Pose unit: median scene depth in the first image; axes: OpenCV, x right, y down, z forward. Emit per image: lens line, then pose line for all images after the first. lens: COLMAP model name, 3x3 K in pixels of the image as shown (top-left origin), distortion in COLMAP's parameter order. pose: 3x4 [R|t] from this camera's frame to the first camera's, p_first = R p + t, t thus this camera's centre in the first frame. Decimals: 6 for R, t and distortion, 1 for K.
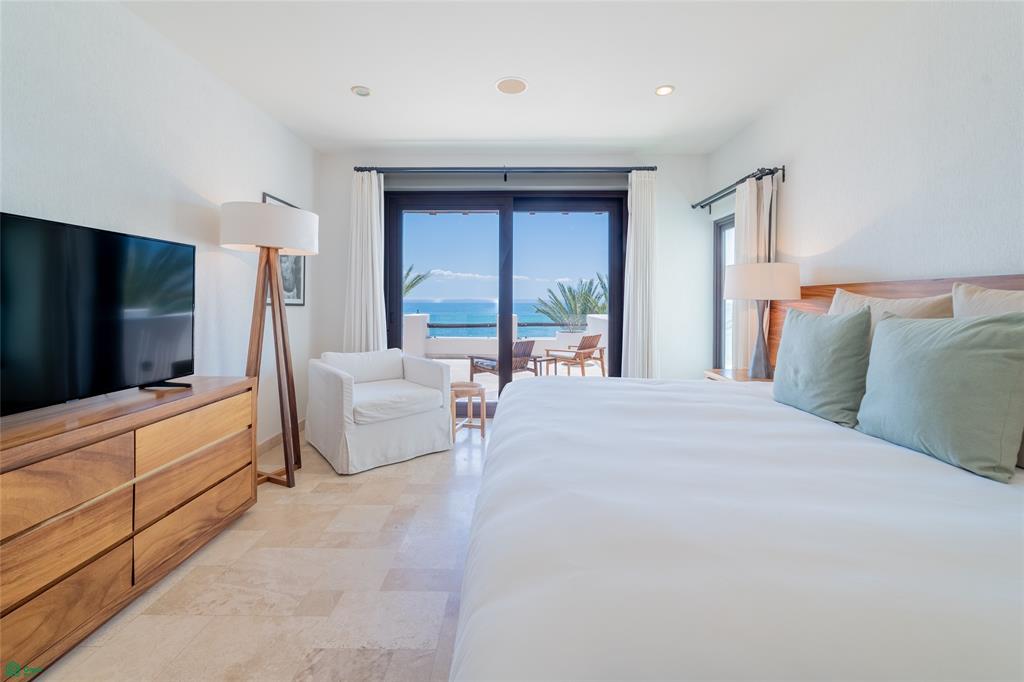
lens RADIAL K [[415.8, 0, 508.9], [0, 415.8, 299.9], [0, 0, 1]] dist [-0.013370, 0.009495]
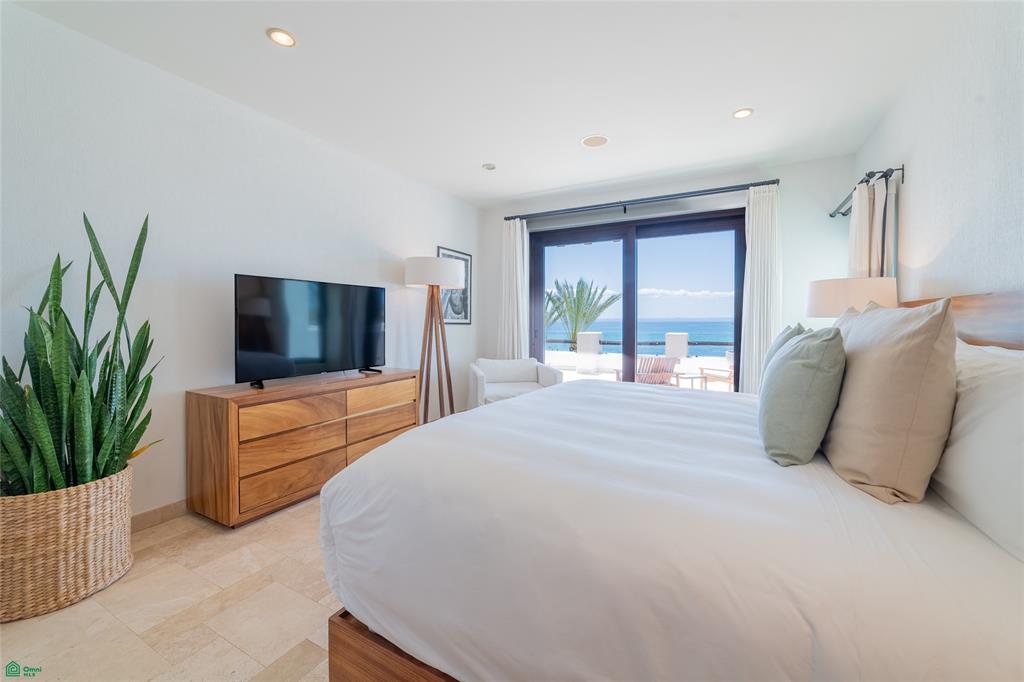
lens RADIAL K [[404.1, 0, 525.9], [0, 404.1, 323.6], [0, 0, 1]] dist [-0.001019, -0.000012]
pose [[0.896816, -0.003683, -0.442387, 0.319608], [0.007988, 0.999937, 0.007869, 0.002863], [0.442331, -0.010591, 0.896790, -0.138271]]
